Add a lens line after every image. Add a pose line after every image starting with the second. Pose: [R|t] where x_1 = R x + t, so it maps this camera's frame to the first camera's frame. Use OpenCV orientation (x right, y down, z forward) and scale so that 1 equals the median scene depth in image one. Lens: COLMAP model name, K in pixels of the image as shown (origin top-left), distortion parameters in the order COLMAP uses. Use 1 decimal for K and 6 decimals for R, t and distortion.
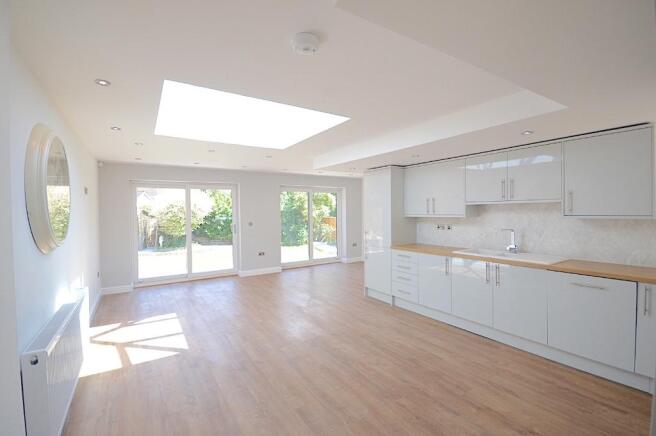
lens RADIAL K [[291.7, 0, 320.8], [0, 291.7, 213.7], [0, 0, 1]] dist [-0.000043, -0.013464]
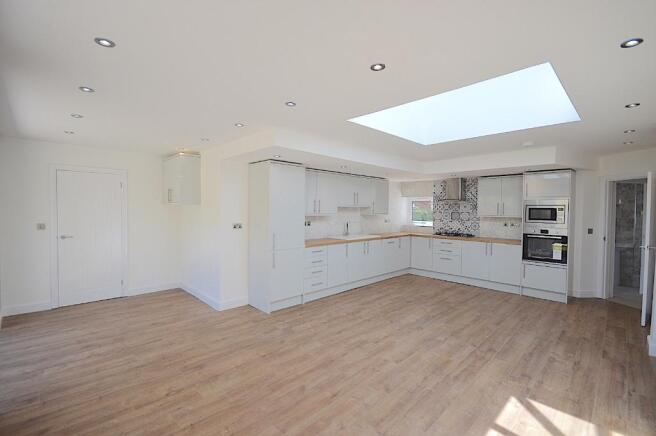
lens RADIAL K [[291.7, 0, 320.8], [0, 291.7, 213.7], [0, 0, 1]] dist [-0.000043, -0.013464]
pose [[-0.191412, -0.004412, 0.981500, -1.056531], [0.005194, 0.999971, 0.005508, -0.004586], [-0.981496, 0.006152, -0.191383, 1.581143]]
